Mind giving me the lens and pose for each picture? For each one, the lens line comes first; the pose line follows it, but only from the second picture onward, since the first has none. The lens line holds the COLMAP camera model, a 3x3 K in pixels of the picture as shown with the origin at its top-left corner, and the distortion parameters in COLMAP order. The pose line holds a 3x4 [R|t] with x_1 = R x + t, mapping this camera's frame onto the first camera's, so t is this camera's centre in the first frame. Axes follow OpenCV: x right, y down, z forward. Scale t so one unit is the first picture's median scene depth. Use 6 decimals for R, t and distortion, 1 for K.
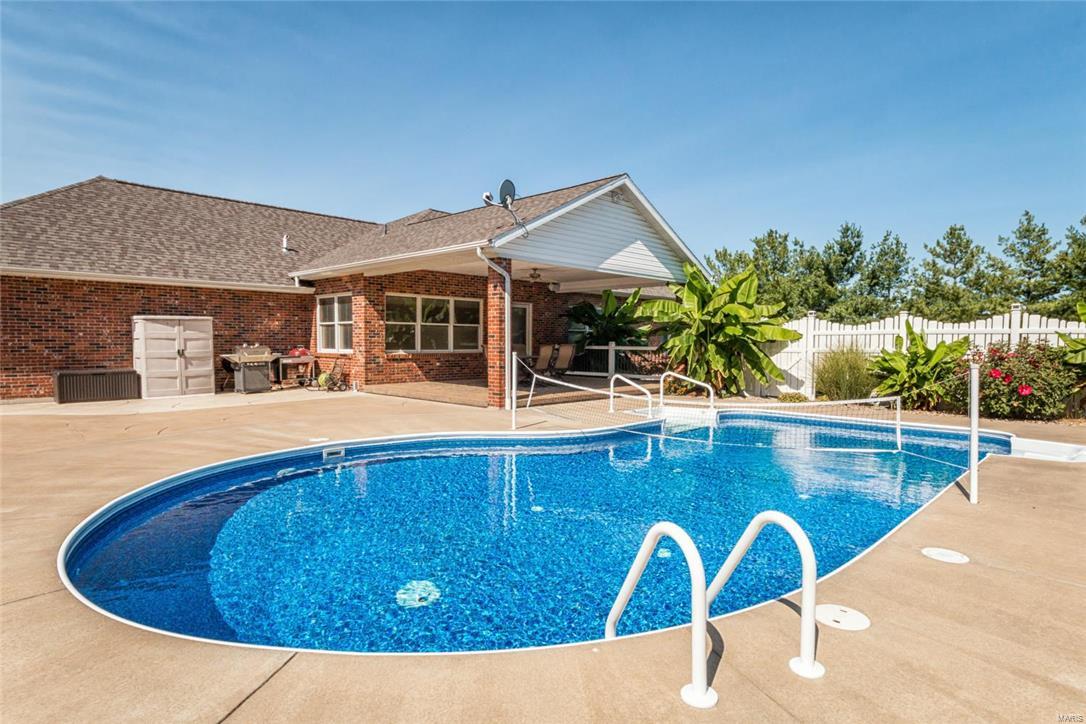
lens RADIAL K [[599.9, 0, 533.6], [0, 599.9, 363.4], [0, 0, 1]] dist [0.012686, 0.000447]
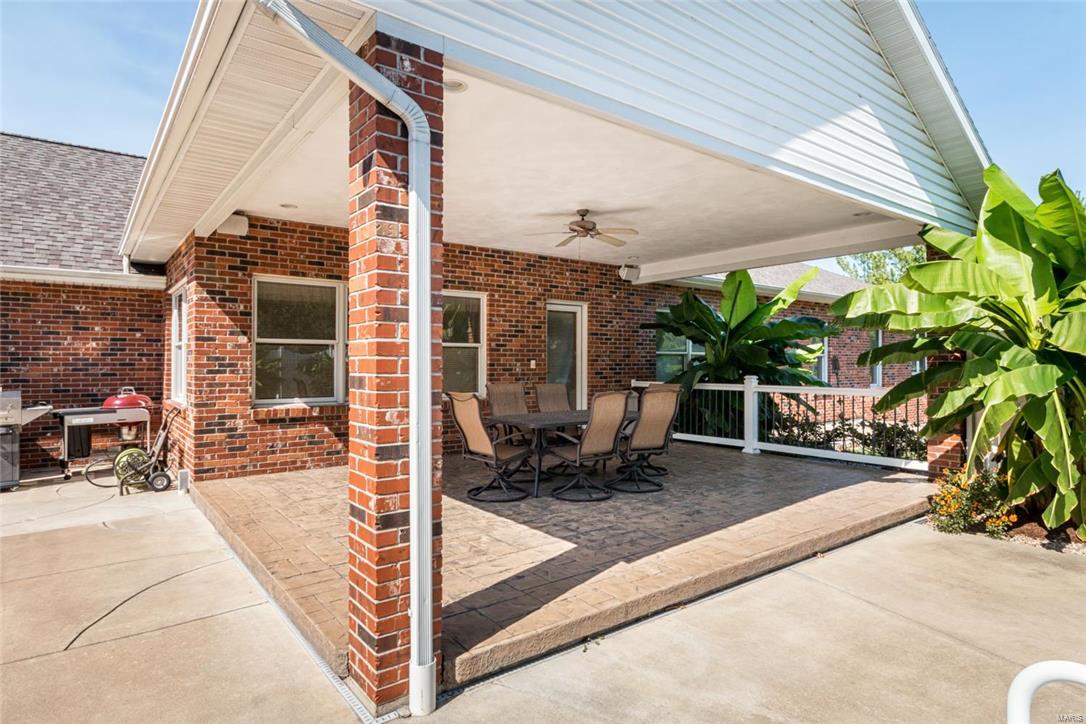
lens RADIAL K [[599.9, 0, 533.6], [0, 599.9, 363.4], [0, 0, 1]] dist [0.012686, 0.000447]
pose [[0.991936, -0.007030, -0.126545, 0.020966], [0.002094, 0.999233, -0.039096, -0.031682], [0.126723, 0.038516, 0.991190, 0.570698]]
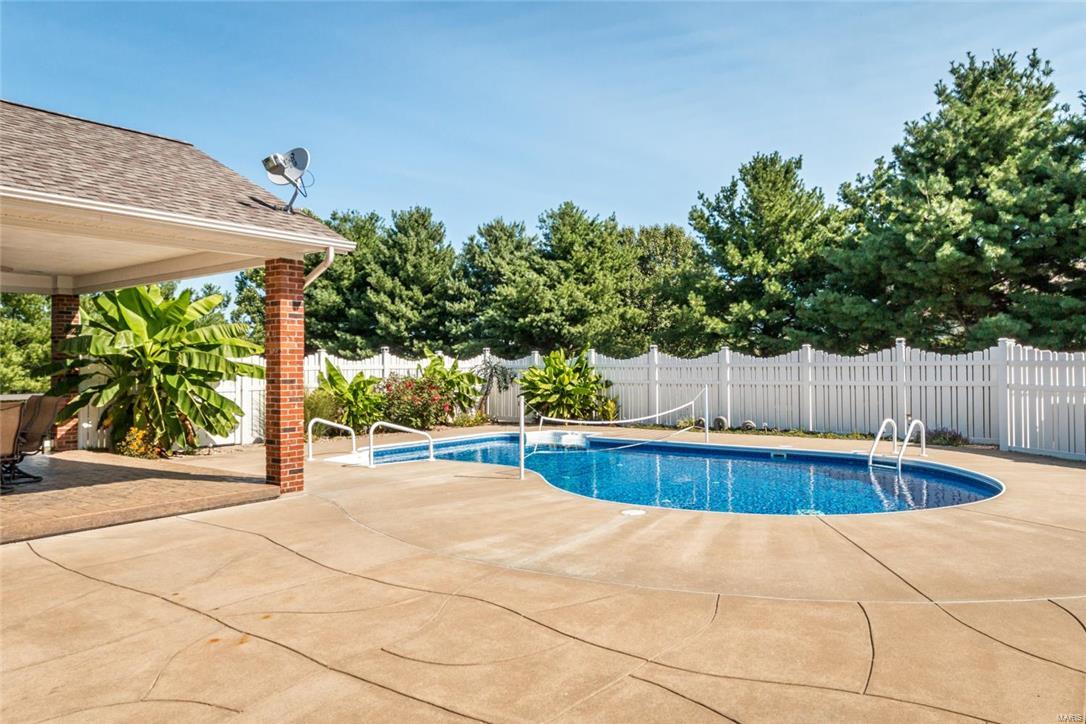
lens RADIAL K [[724.4, 0, 573.9], [0, 724.4, 357.1], [0, 0, 1]] dist [0.001948, 0.001414]
pose [[-0.159802, 0.005654, 0.987133, -0.628549], [0.047466, 0.998871, 0.001963, -0.042210], [-0.986007, 0.047169, -0.159890, 0.598350]]
